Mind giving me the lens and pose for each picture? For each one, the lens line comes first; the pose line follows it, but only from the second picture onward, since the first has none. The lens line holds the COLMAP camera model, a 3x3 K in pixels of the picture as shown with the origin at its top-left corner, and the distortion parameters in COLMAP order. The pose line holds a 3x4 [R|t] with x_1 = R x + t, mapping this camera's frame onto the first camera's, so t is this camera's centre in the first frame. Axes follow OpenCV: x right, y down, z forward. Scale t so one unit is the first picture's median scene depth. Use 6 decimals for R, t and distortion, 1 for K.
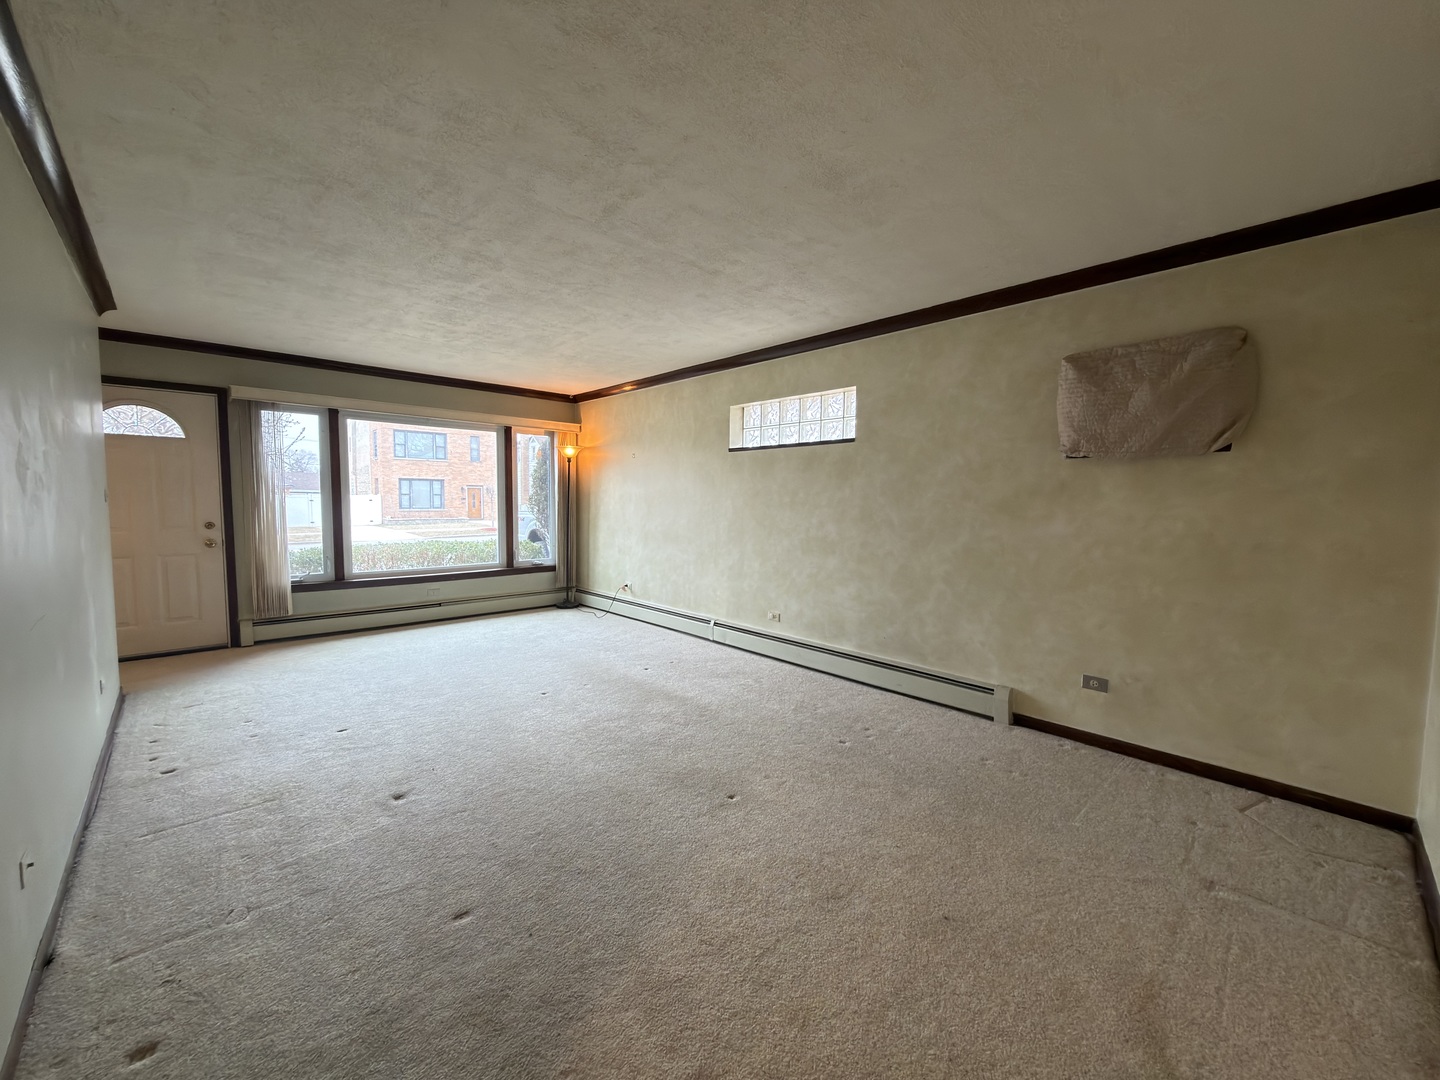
lens RADIAL K [[572.1, 0, 720.0], [0, 572.1, 540.0], [0, 0, 1]] dist [0.000076, 0.000086]
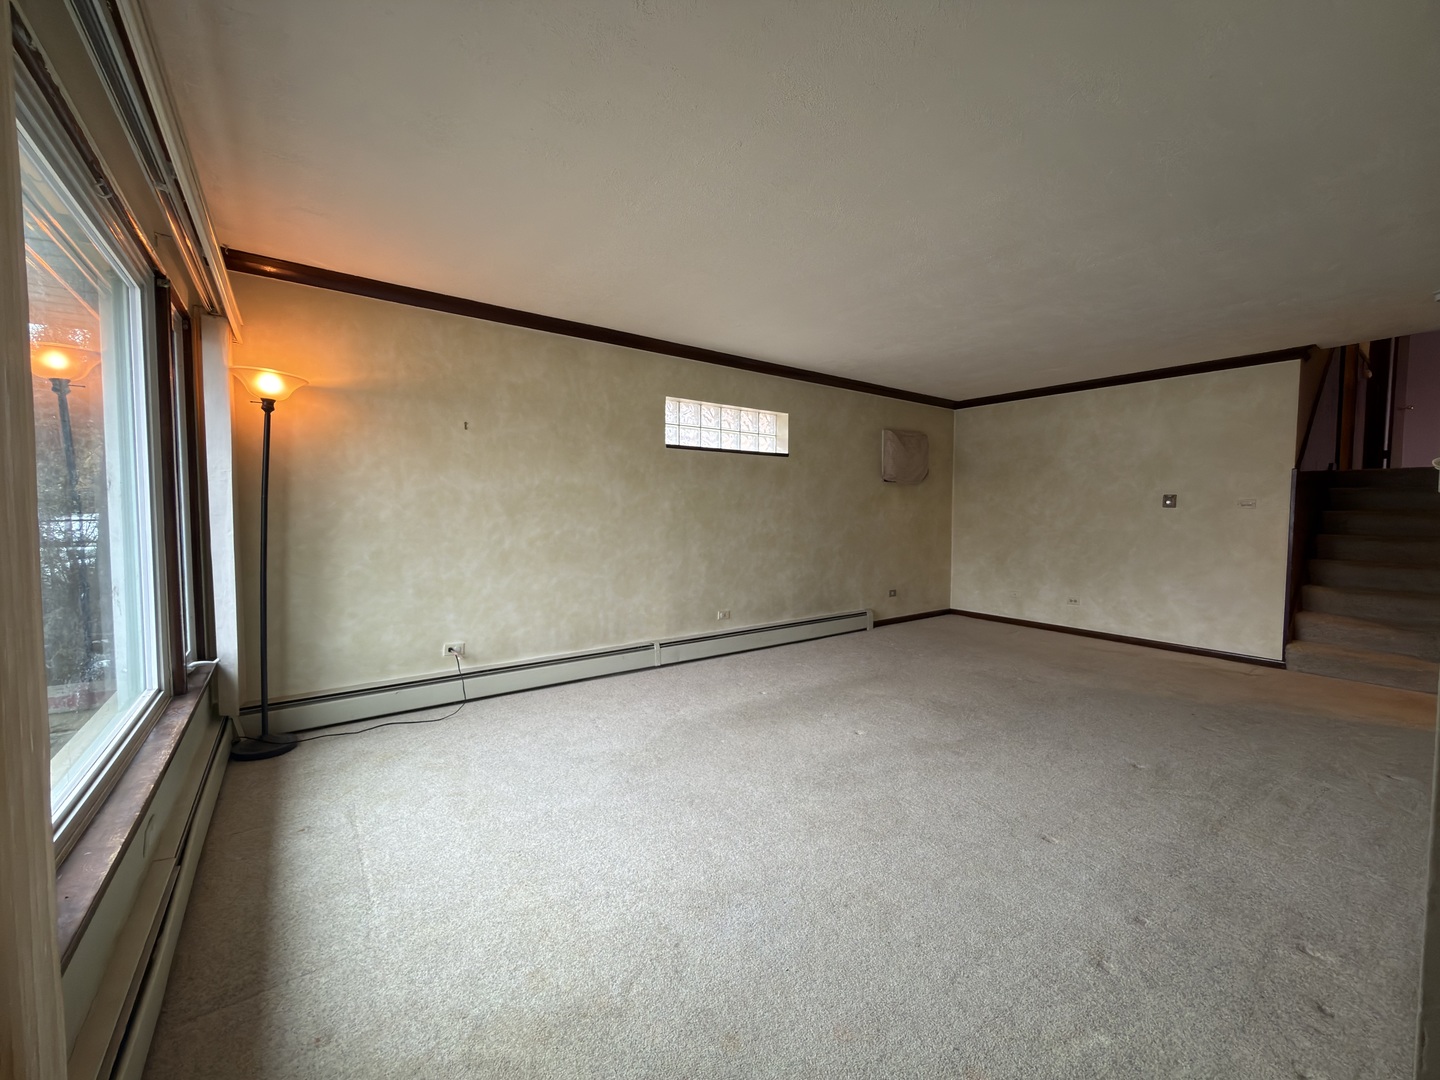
lens RADIAL K [[572.1, 0, 720.0], [0, 572.1, 540.0], [0, 0, 1]] dist [0.000076, 0.000086]
pose [[0.125280, -0.054919, 0.990600, -0.916844], [0.072619, 0.996296, 0.046051, -0.048517], [-0.989460, 0.066167, 0.128804, 0.862604]]
